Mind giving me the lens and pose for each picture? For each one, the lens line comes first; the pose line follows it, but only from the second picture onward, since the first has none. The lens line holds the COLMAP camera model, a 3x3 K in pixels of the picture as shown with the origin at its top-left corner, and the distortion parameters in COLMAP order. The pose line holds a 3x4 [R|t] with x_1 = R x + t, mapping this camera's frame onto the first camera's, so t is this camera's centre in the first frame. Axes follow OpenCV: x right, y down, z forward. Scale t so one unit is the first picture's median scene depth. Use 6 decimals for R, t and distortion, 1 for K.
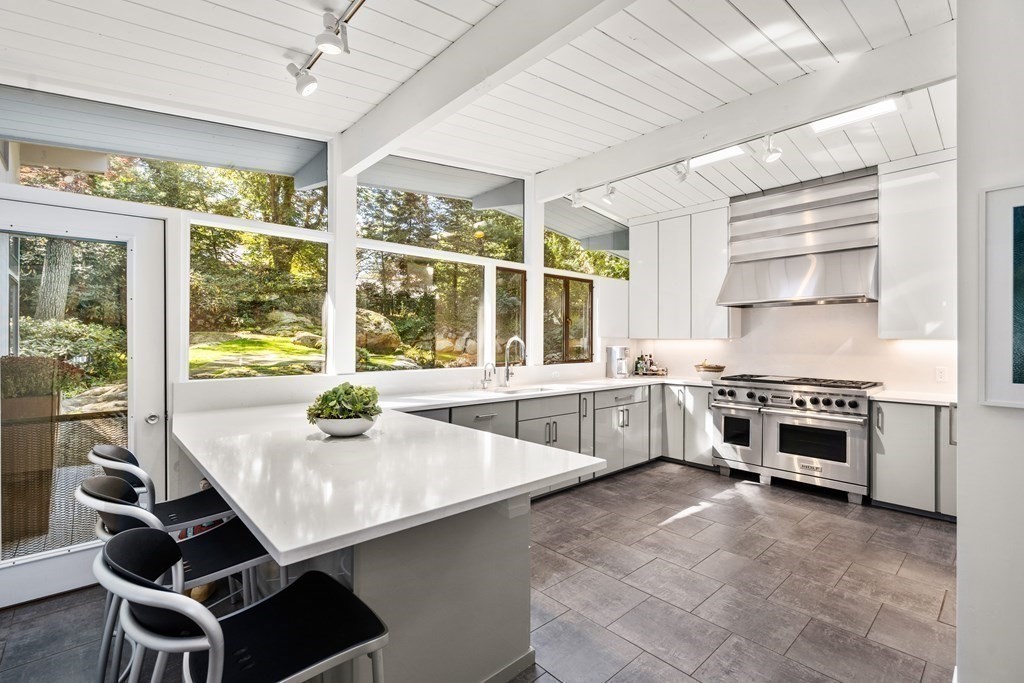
lens RADIAL K [[469.8, 0, 502.6], [0, 469.8, 341.3], [0, 0, 1]] dist [0.006272, -0.000938]
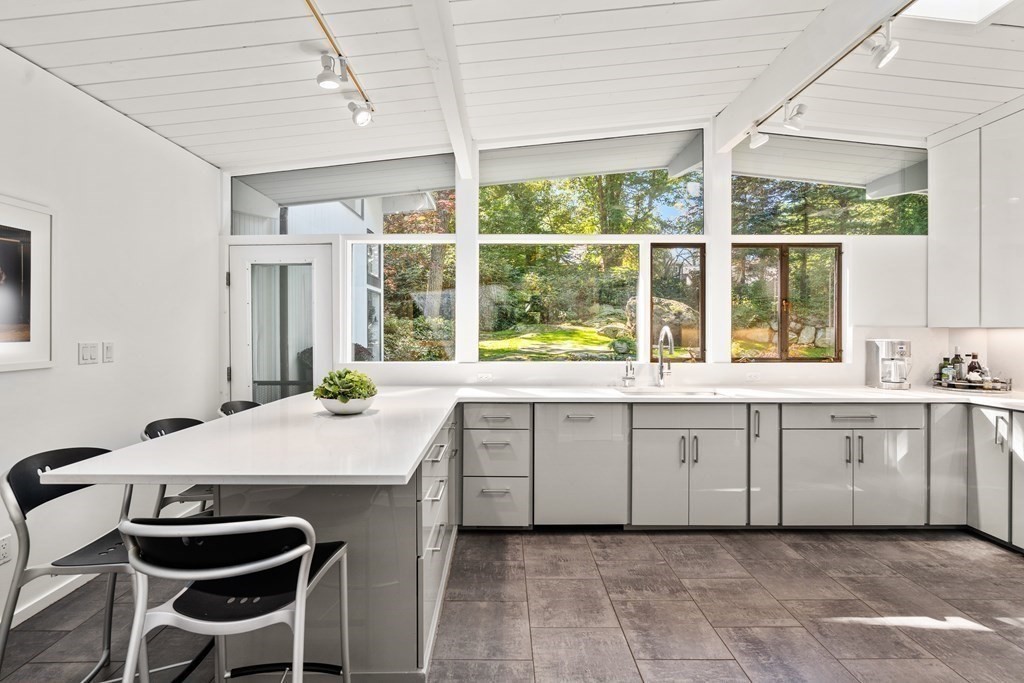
lens RADIAL K [[469.8, 0, 505.4], [0, 469.8, 336.1], [0, 0, 1]] dist [0.006272, -0.000938]
pose [[0.743111, 0.004449, -0.669153, 0.327282], [0.001319, 0.999966, 0.008113, -0.000277], [0.669167, -0.006912, 0.743080, 0.182211]]
